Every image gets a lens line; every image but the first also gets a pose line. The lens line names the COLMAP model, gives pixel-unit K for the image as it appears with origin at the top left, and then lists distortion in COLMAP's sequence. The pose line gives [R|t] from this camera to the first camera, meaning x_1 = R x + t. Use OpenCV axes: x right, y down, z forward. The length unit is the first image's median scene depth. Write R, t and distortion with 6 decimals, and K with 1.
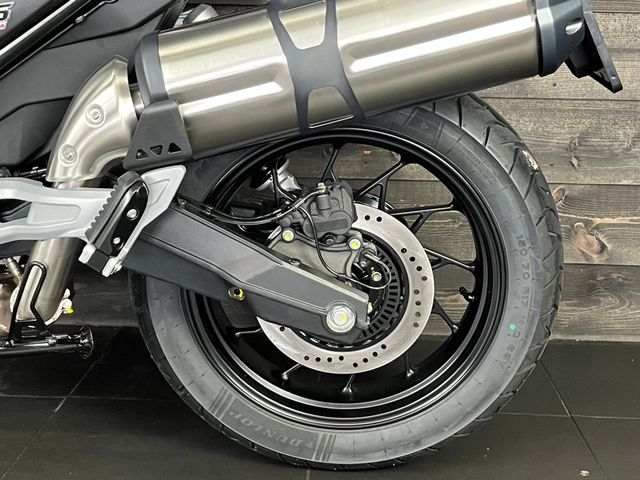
lens RADIAL K [[951.6, 0, 322.6], [0, 951.6, 243.9], [0, 0, 1]] dist [0.094851, 0.000000]
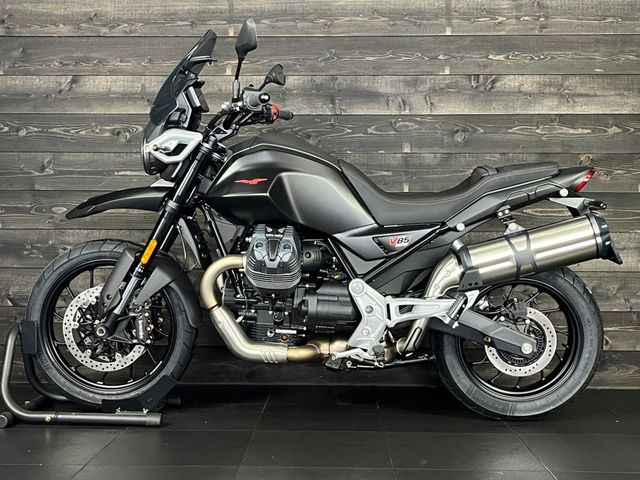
lens RADIAL K [[857.5, 0, 320.0], [0, 857.5, 235.4], [0, 0, 1]] dist [0.047286, 0.000000]
pose [[0.999572, -0.011607, 0.026843, -0.618952], [0.017051, 0.977022, -0.212456, 0.270238], [-0.023760, 0.212823, 0.976802, -1.410261]]
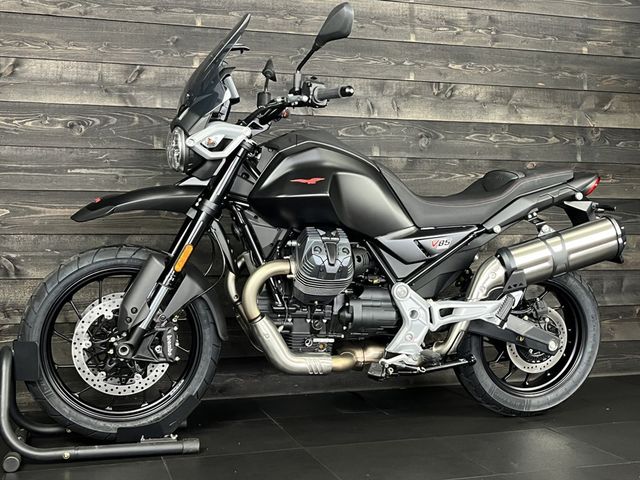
lens RADIAL K [[812.4, 0, 321.5], [0, 812.4, 238.3], [0, 0, 1]] dist [0.042771, 0.000000]
pose [[0.938642, -0.018610, 0.344389, -1.419253], [0.091937, 0.975914, -0.197839, 0.180530], [-0.332412, 0.217362, 0.917745, -1.027155]]
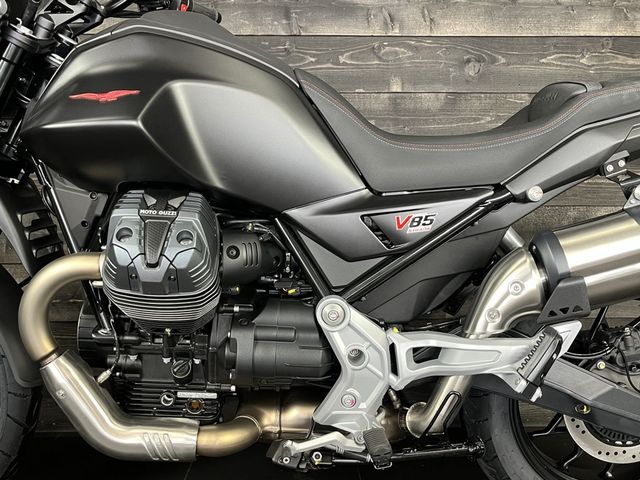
lens RADIAL K [[642.6, 0, 323.9], [0, 642.6, 242.5], [0, 0, 1]] dist [0.013057, 0.000000]
pose [[0.996382, -0.022025, 0.082078, -0.536641], [0.035702, 0.984953, -0.169092, -0.042505], [-0.077119, 0.171411, 0.982177, 0.050891]]
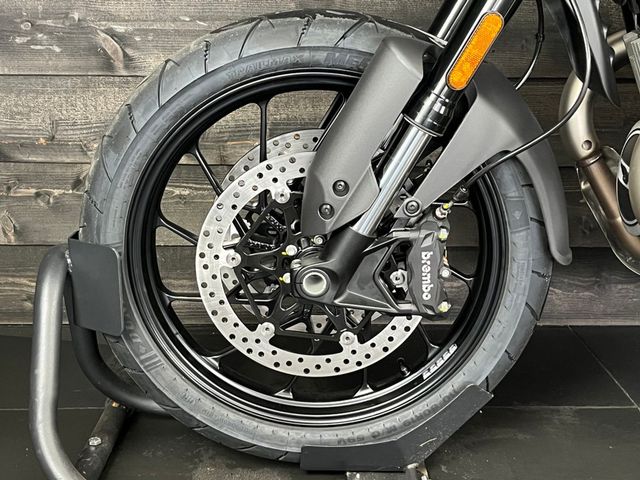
lens RADIAL K [[951.6, 0, 322.0], [0, 951.6, 245.7], [0, 0, 1]] dist [0.094851, 0.000000]
pose [[0.996853, -0.027631, 0.074306, -1.248166], [0.025168, 0.999109, 0.033882, -0.066014], [-0.075176, -0.031905, 0.996660, 0.122773]]
